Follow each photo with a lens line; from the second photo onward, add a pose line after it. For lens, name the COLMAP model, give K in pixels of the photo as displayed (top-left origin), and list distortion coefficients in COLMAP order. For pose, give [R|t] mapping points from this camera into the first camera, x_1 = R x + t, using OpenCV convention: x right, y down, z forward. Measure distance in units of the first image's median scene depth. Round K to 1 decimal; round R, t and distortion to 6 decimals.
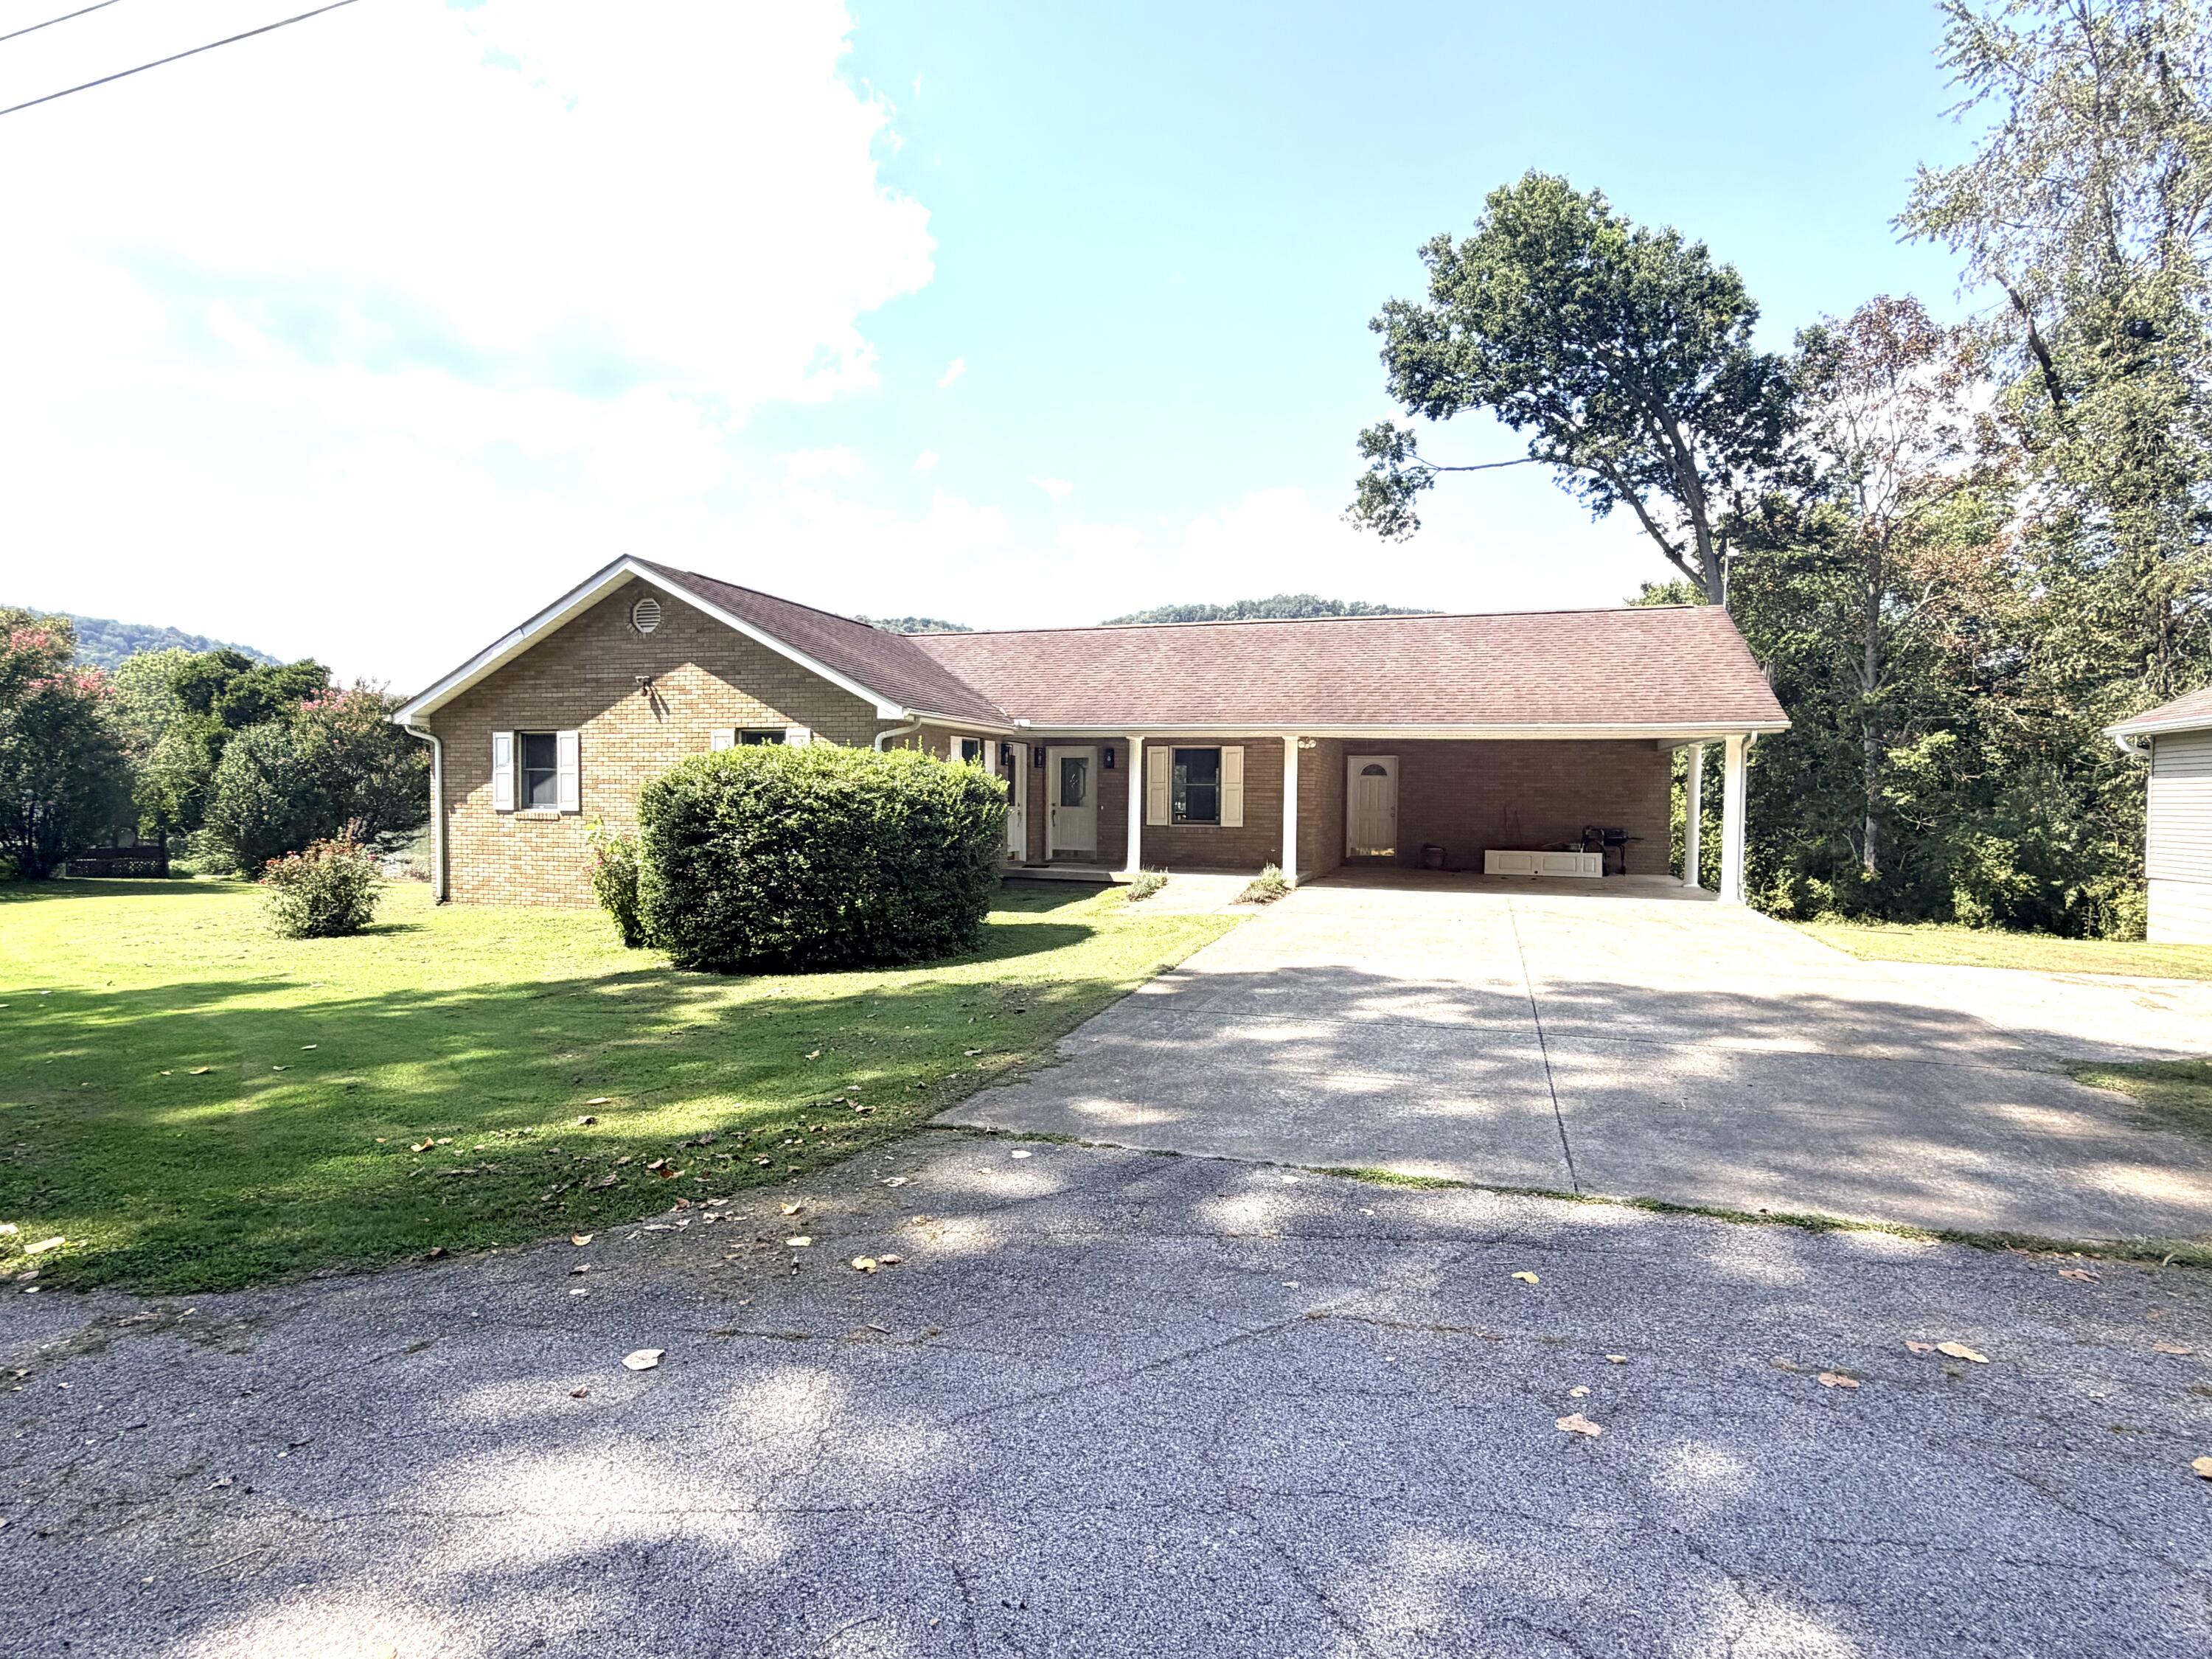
lens RADIAL K [[1100.6, 0, 1095.2], [0, 1100.6, 837.4], [0, 0, 1]] dist [-0.004011, -0.001210]
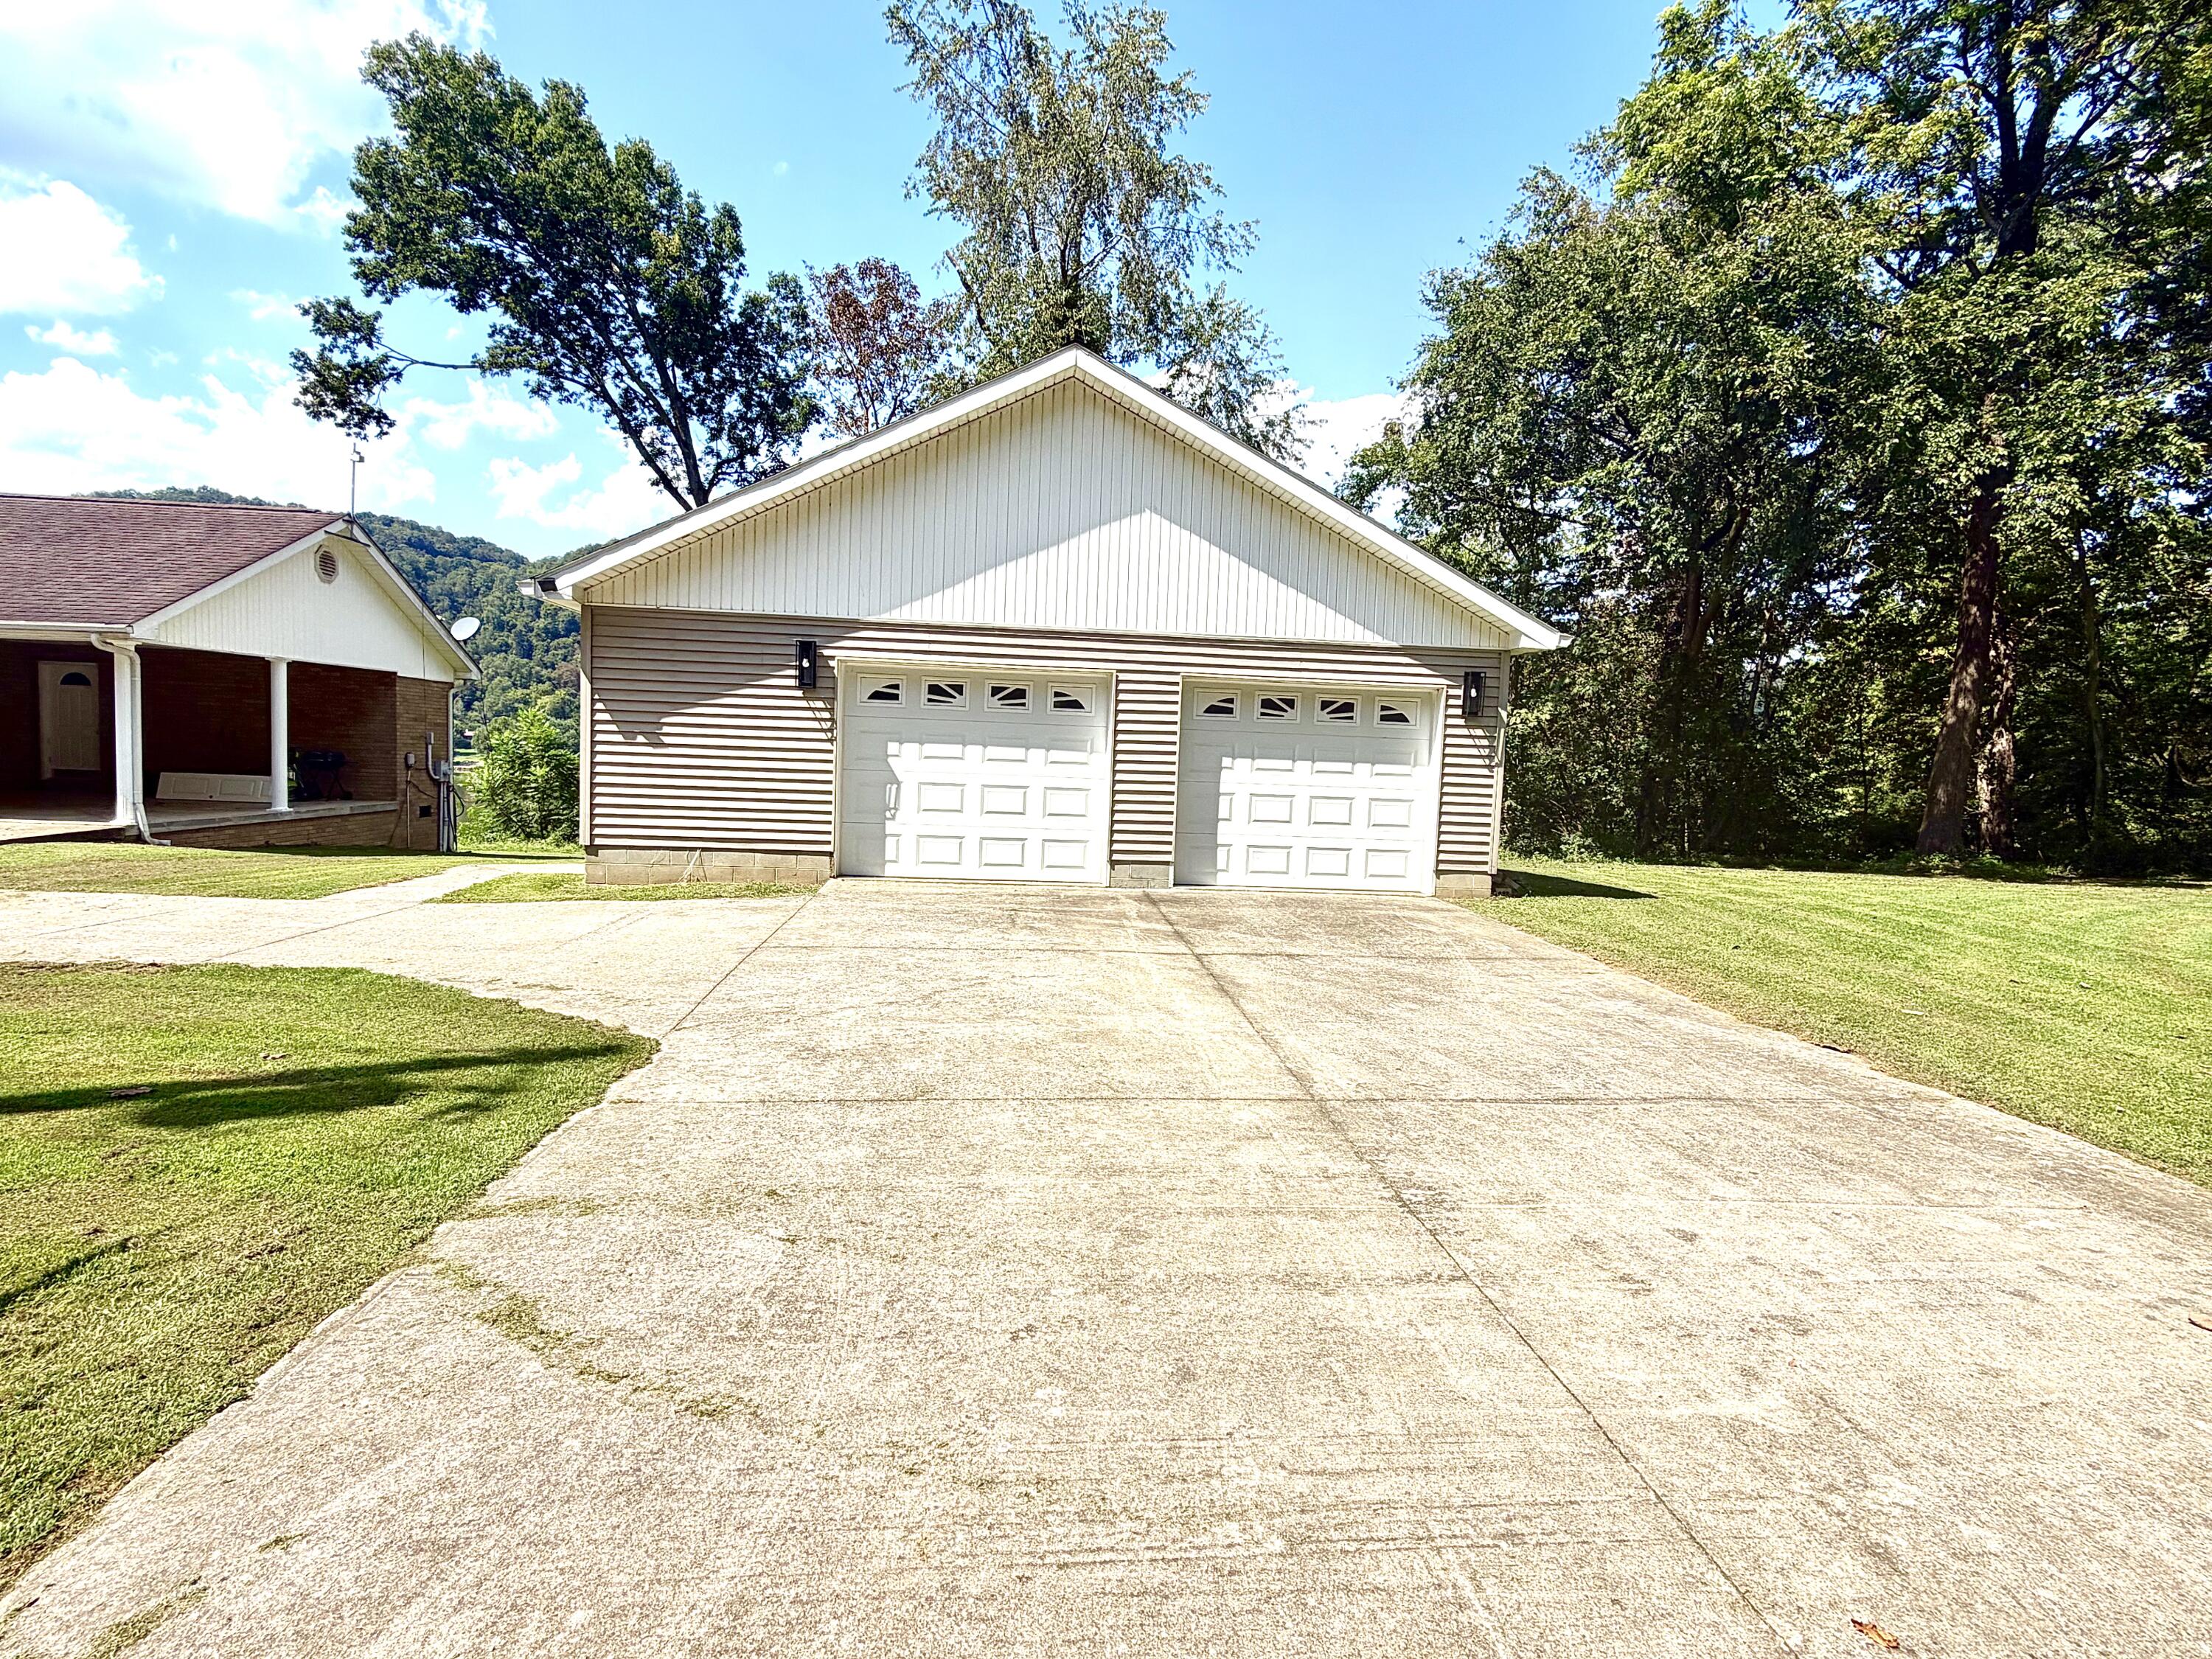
lens RADIAL K [[1100.6, 0, 1095.2], [0, 1100.6, 837.4], [0, 0, 1]] dist [-0.004011, -0.001210]
pose [[0.911328, -0.008249, 0.411599, 0.661995], [-0.012413, 0.998794, 0.047501, 0.012412], [-0.411494, -0.048398, 0.910126, -0.118873]]
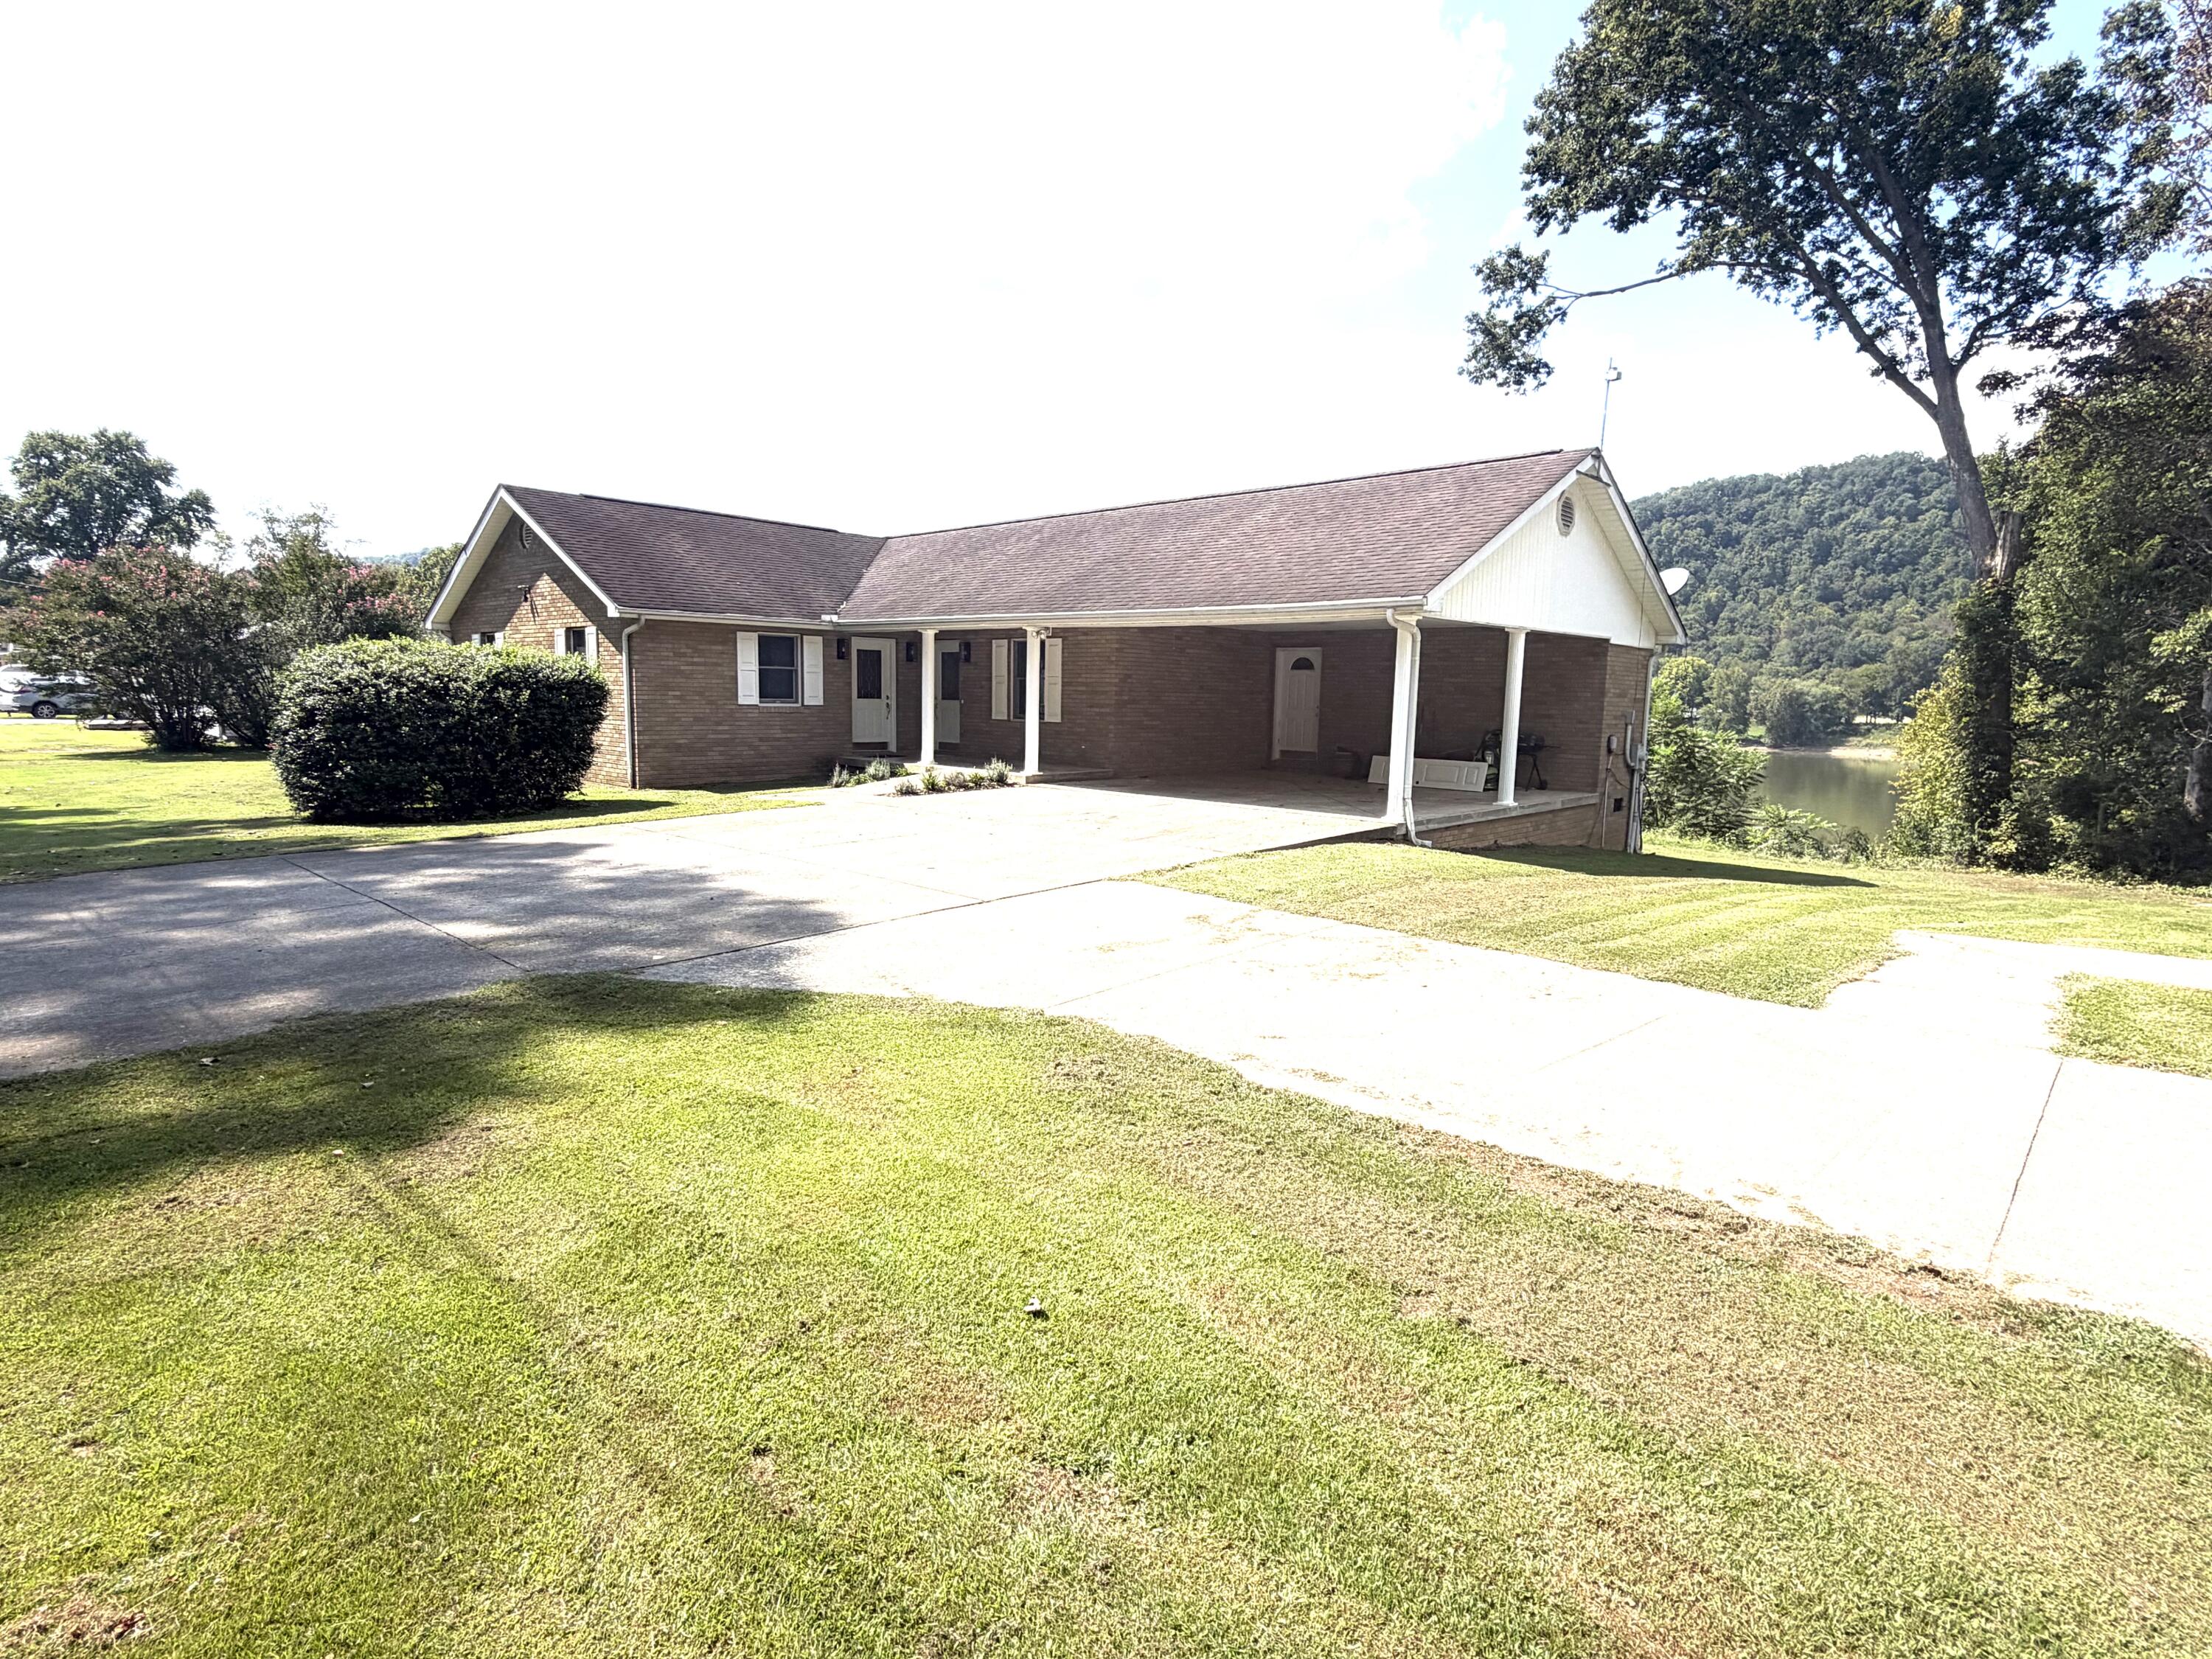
lens RADIAL K [[1100.6, 0, 1095.2], [0, 1100.6, 837.4], [0, 0, 1]] dist [-0.004011, -0.001210]
pose [[0.912378, 0.059196, -0.405046, 0.498817], [-0.023714, 0.995470, 0.092070, 0.001125], [0.408662, -0.074397, 0.909649, 0.109428]]
